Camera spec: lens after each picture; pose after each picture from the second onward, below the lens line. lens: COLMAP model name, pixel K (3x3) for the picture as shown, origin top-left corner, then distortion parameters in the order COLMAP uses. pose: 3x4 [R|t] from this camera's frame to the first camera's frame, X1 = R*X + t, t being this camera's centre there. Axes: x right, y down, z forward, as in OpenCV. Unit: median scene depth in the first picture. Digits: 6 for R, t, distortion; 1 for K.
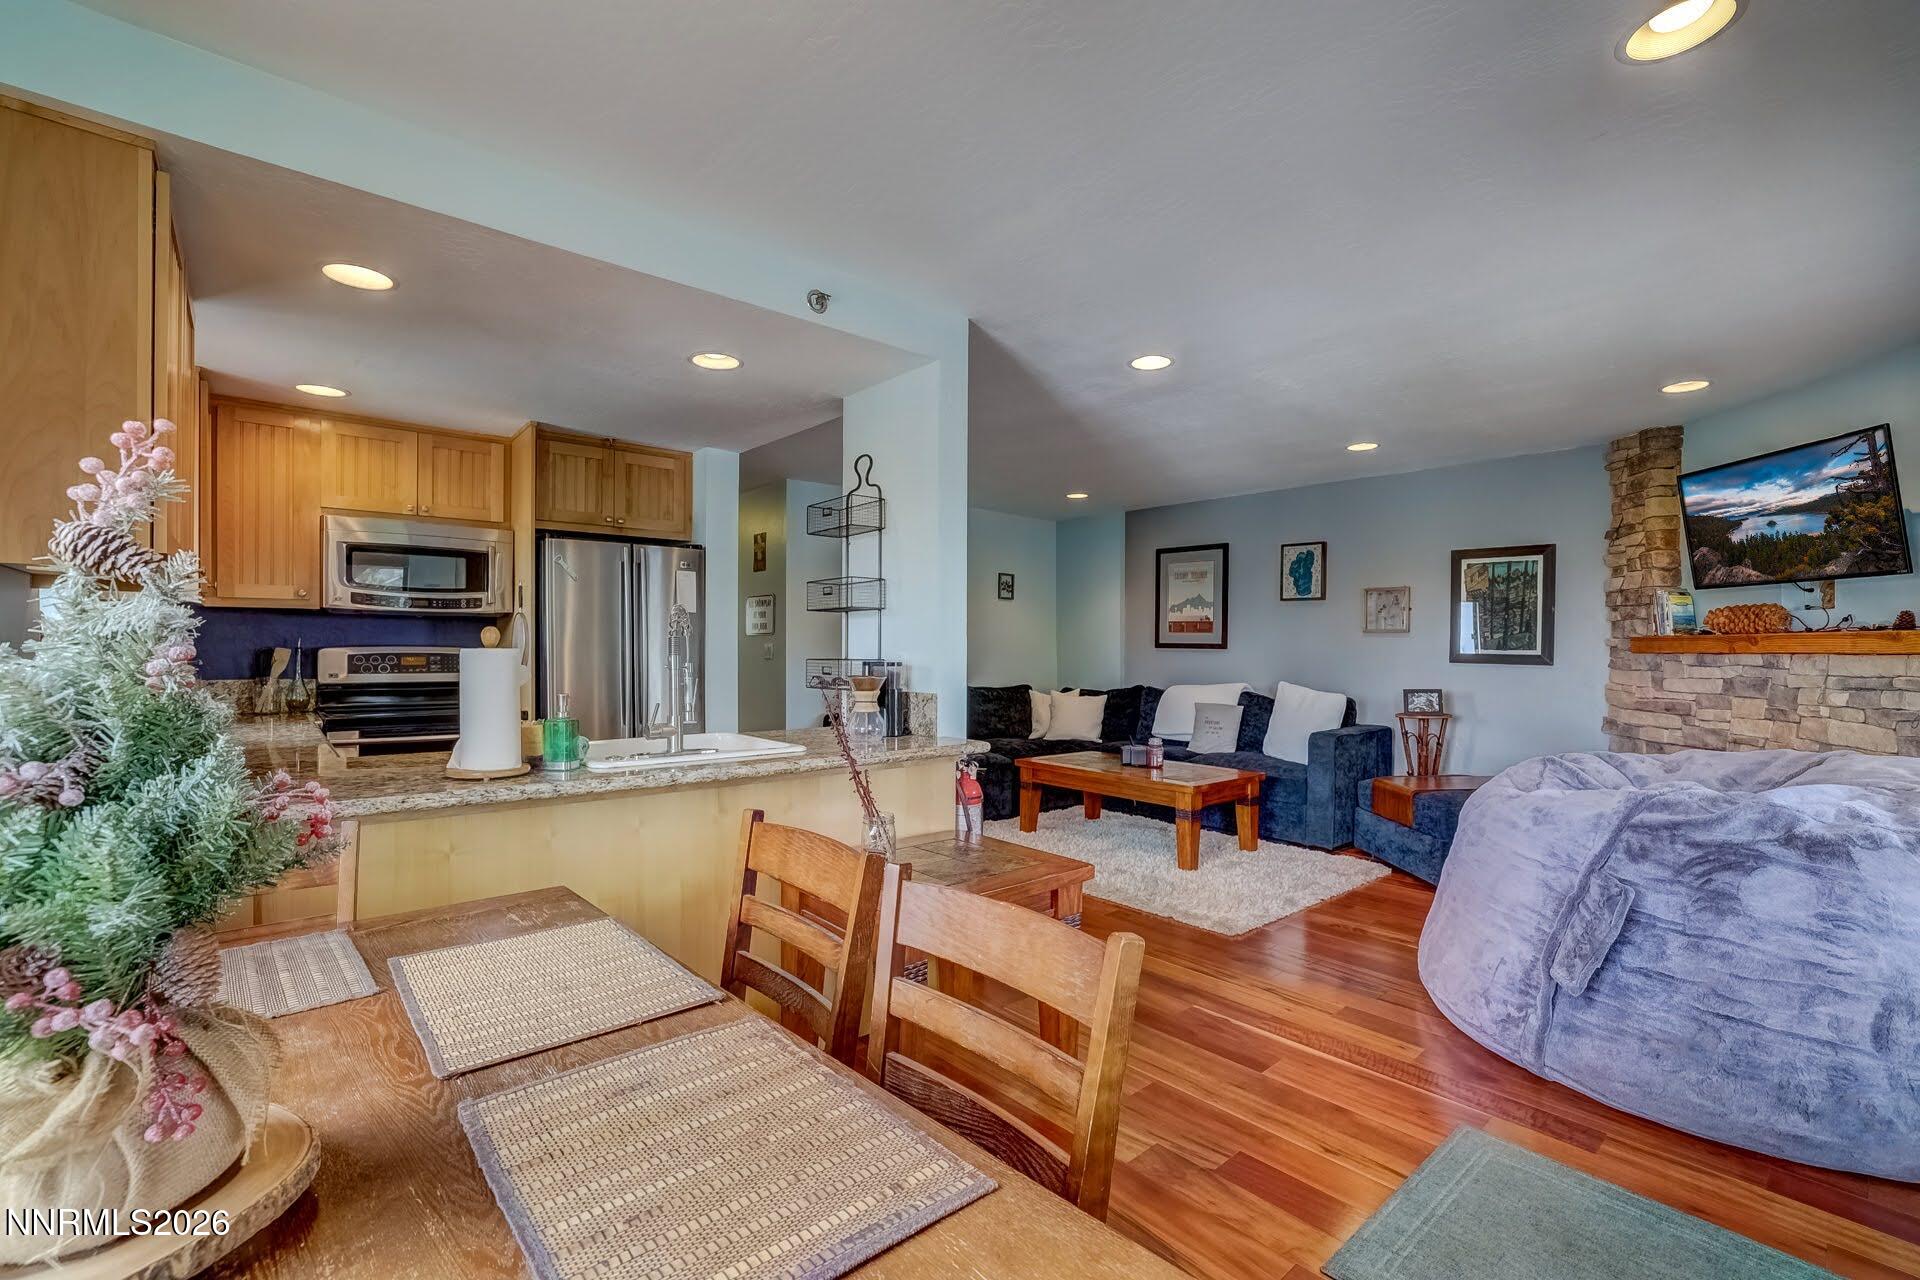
lens RADIAL K [[841.4, 0, 973.9], [0, 841.4, 642.9], [0, 0, 1]] dist [-0.040210, 0.010367]
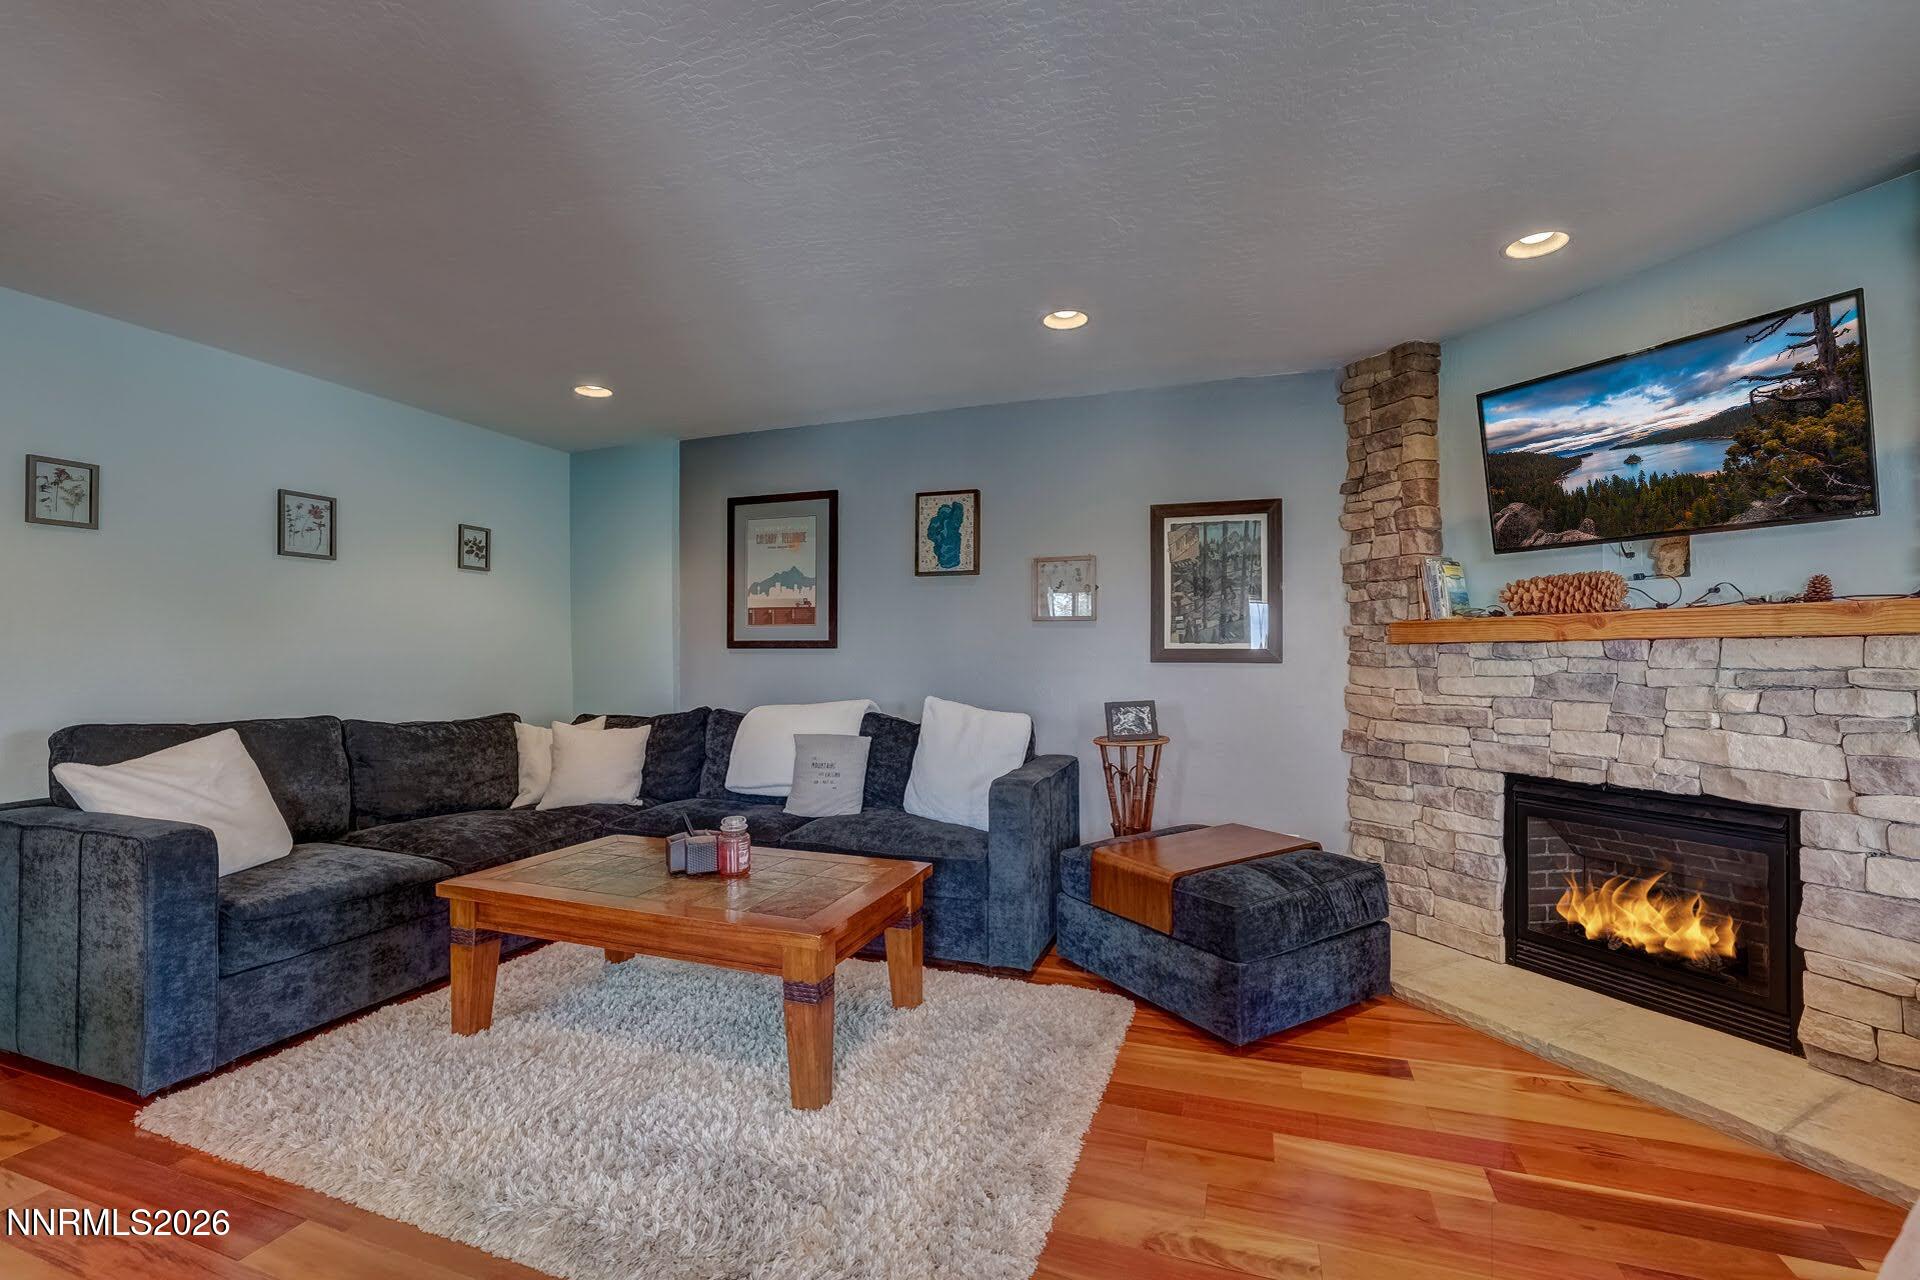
lens RADIAL K [[841.4, 0, 964.5], [0, 841.4, 649.9], [0, 0, 1]] dist [-0.040210, 0.010367]
pose [[0.880967, -0.011983, 0.473025, 0.102215], [0.011465, 0.999926, 0.003979, 0.009697], [-0.473038, 0.001917, 0.881040, 0.497642]]
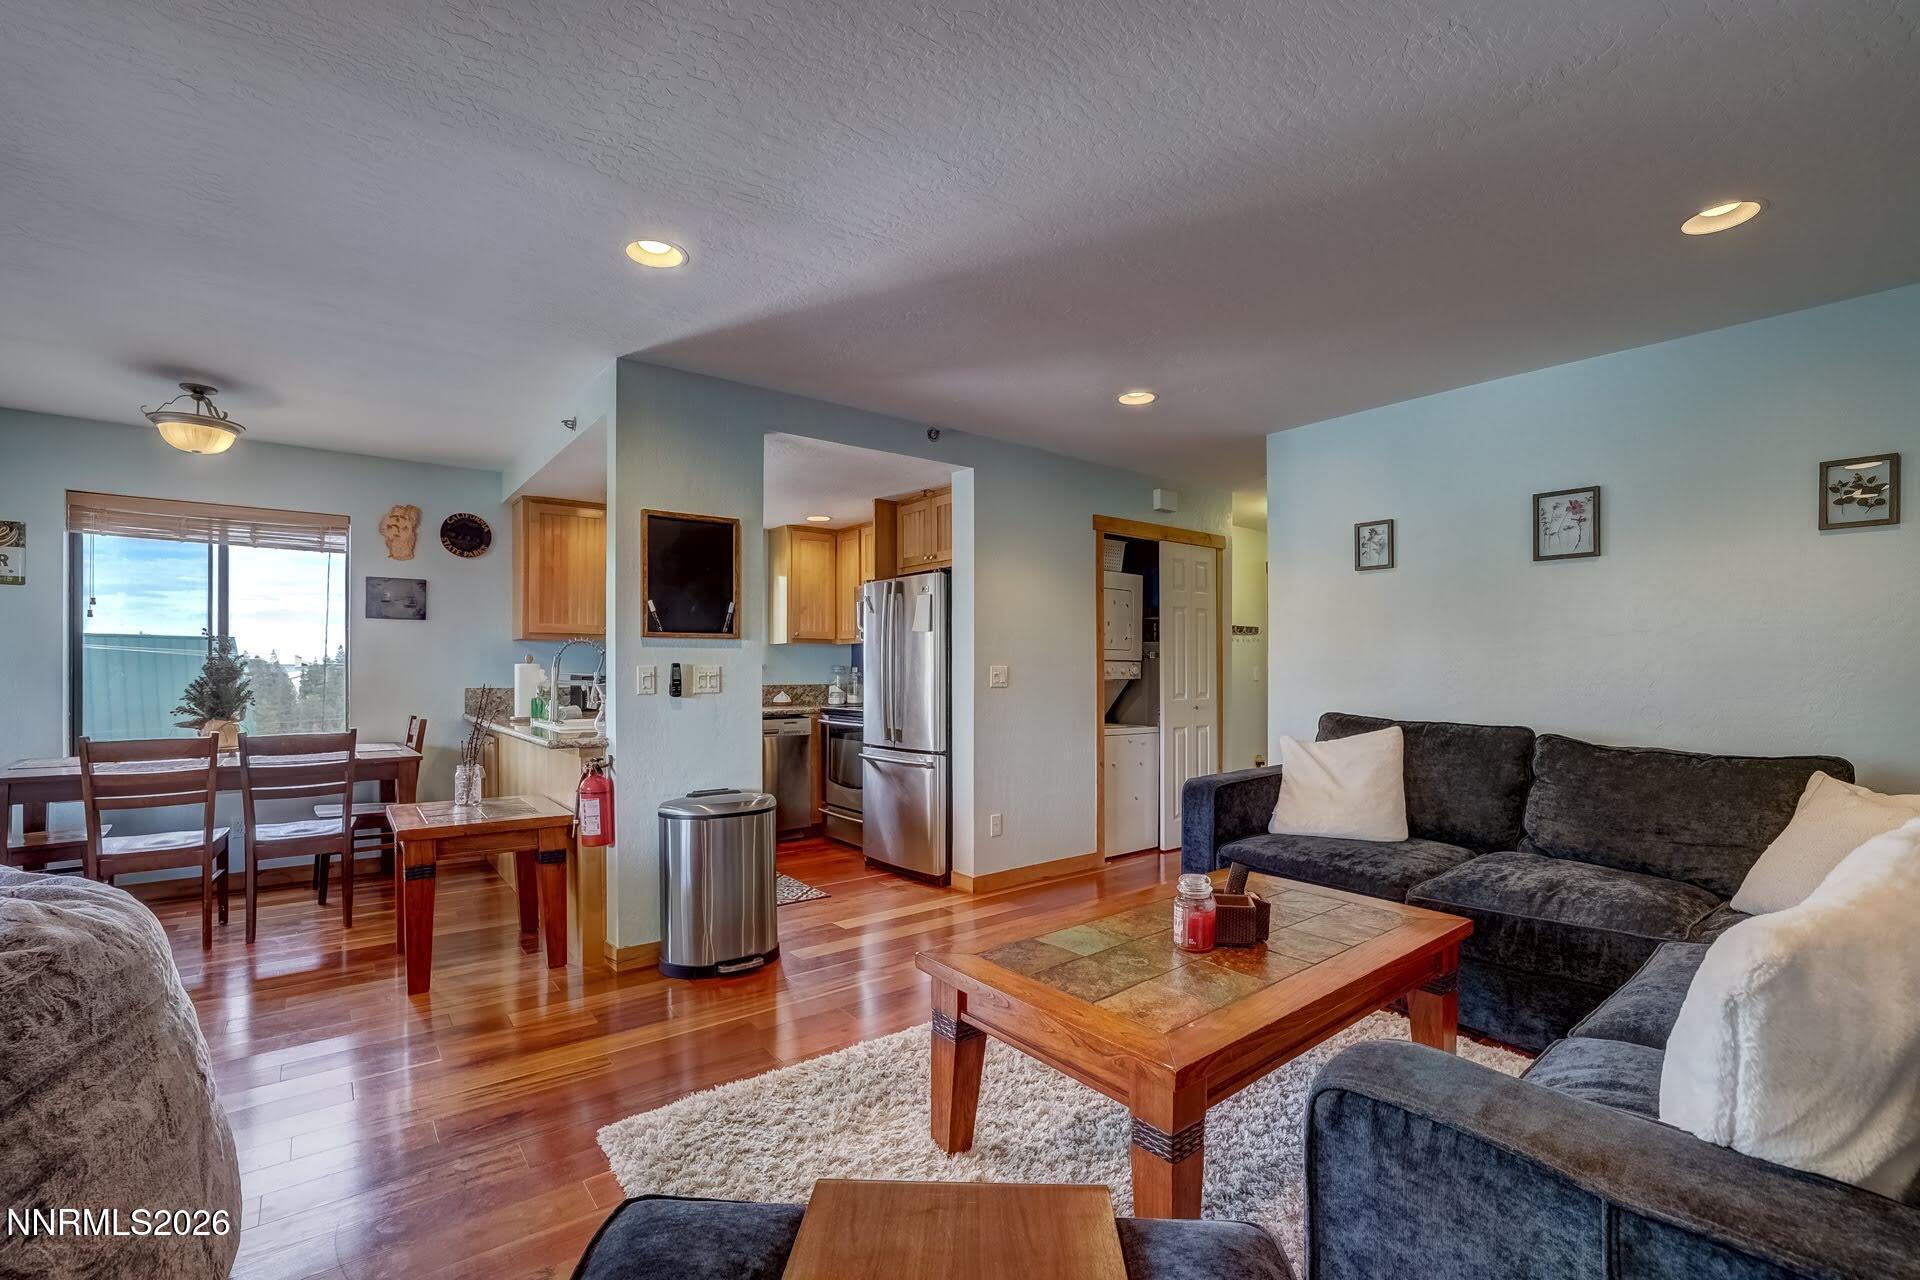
lens RADIAL K [[841.4, 0, 976.4], [0, 841.4, 656.0], [0, 0, 1]] dist [-0.040210, 0.010367]
pose [[-0.055888, -0.023236, -0.998167, 0.692888], [0.004841, 0.999711, -0.023543, 0.019755], [0.998425, -0.006147, -0.055759, 1.003525]]
